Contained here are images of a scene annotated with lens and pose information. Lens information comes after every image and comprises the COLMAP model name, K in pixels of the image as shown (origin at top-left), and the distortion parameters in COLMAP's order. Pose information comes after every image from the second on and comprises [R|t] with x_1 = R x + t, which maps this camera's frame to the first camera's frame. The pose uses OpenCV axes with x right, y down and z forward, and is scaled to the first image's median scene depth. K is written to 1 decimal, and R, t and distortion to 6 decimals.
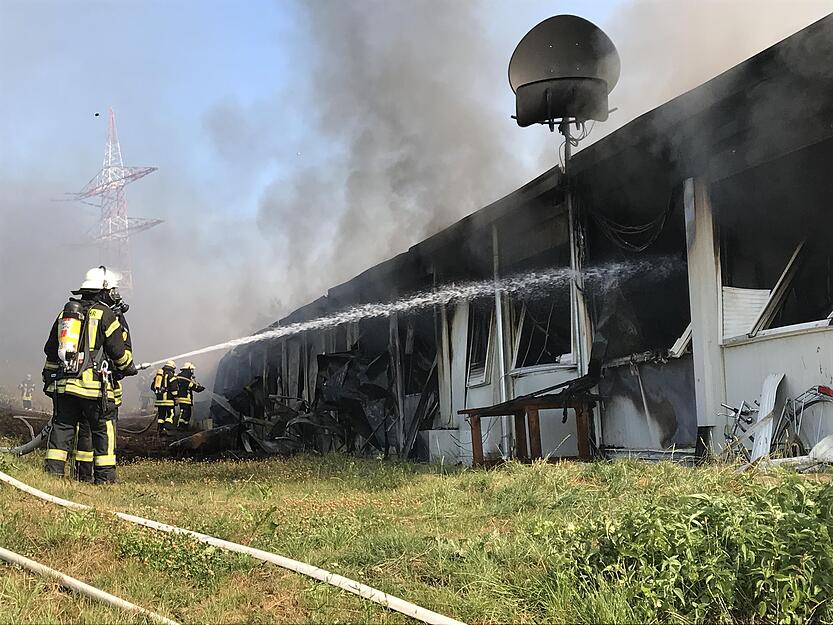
lens RADIAL K [[1290.3, 0, 416.5], [0, 1290.3, 312.5], [0, 0, 1]] dist [0.035977, 0.080624]
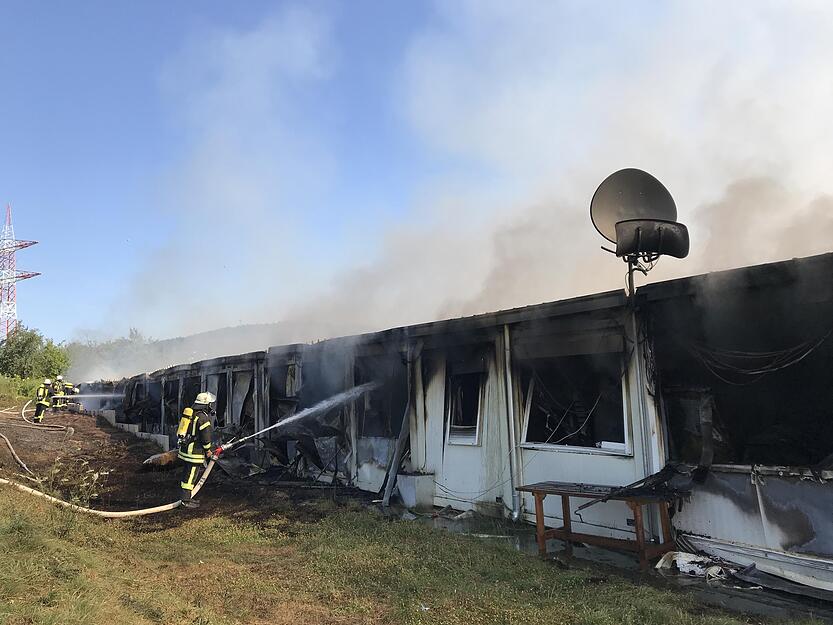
lens RADIAL K [[656.8, 0, 416.5], [0, 656.8, 312.5], [0, 0, 1]] dist [0.006414, -0.006013]
pose [[0.942408, 0.041983, 0.331821, -0.326956], [-0.031420, 0.998816, -0.037138, -0.074890], [-0.332988, 0.024573, 0.942611, 0.567597]]
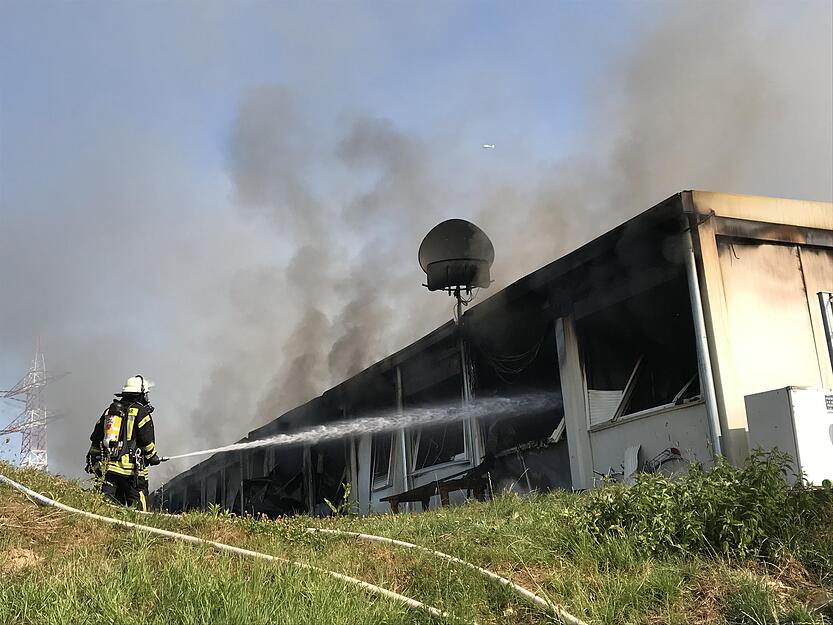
lens RADIAL K [[928.4, 0, 416.5], [0, 928.4, 312.5], [0, 0, 1]] dist [0.020659, -0.013439]
pose [[0.987145, 0.015981, 0.159025, -0.110723], [0.012714, 0.983983, -0.177807, 0.071603], [-0.159320, 0.177543, 0.971131, 0.006386]]
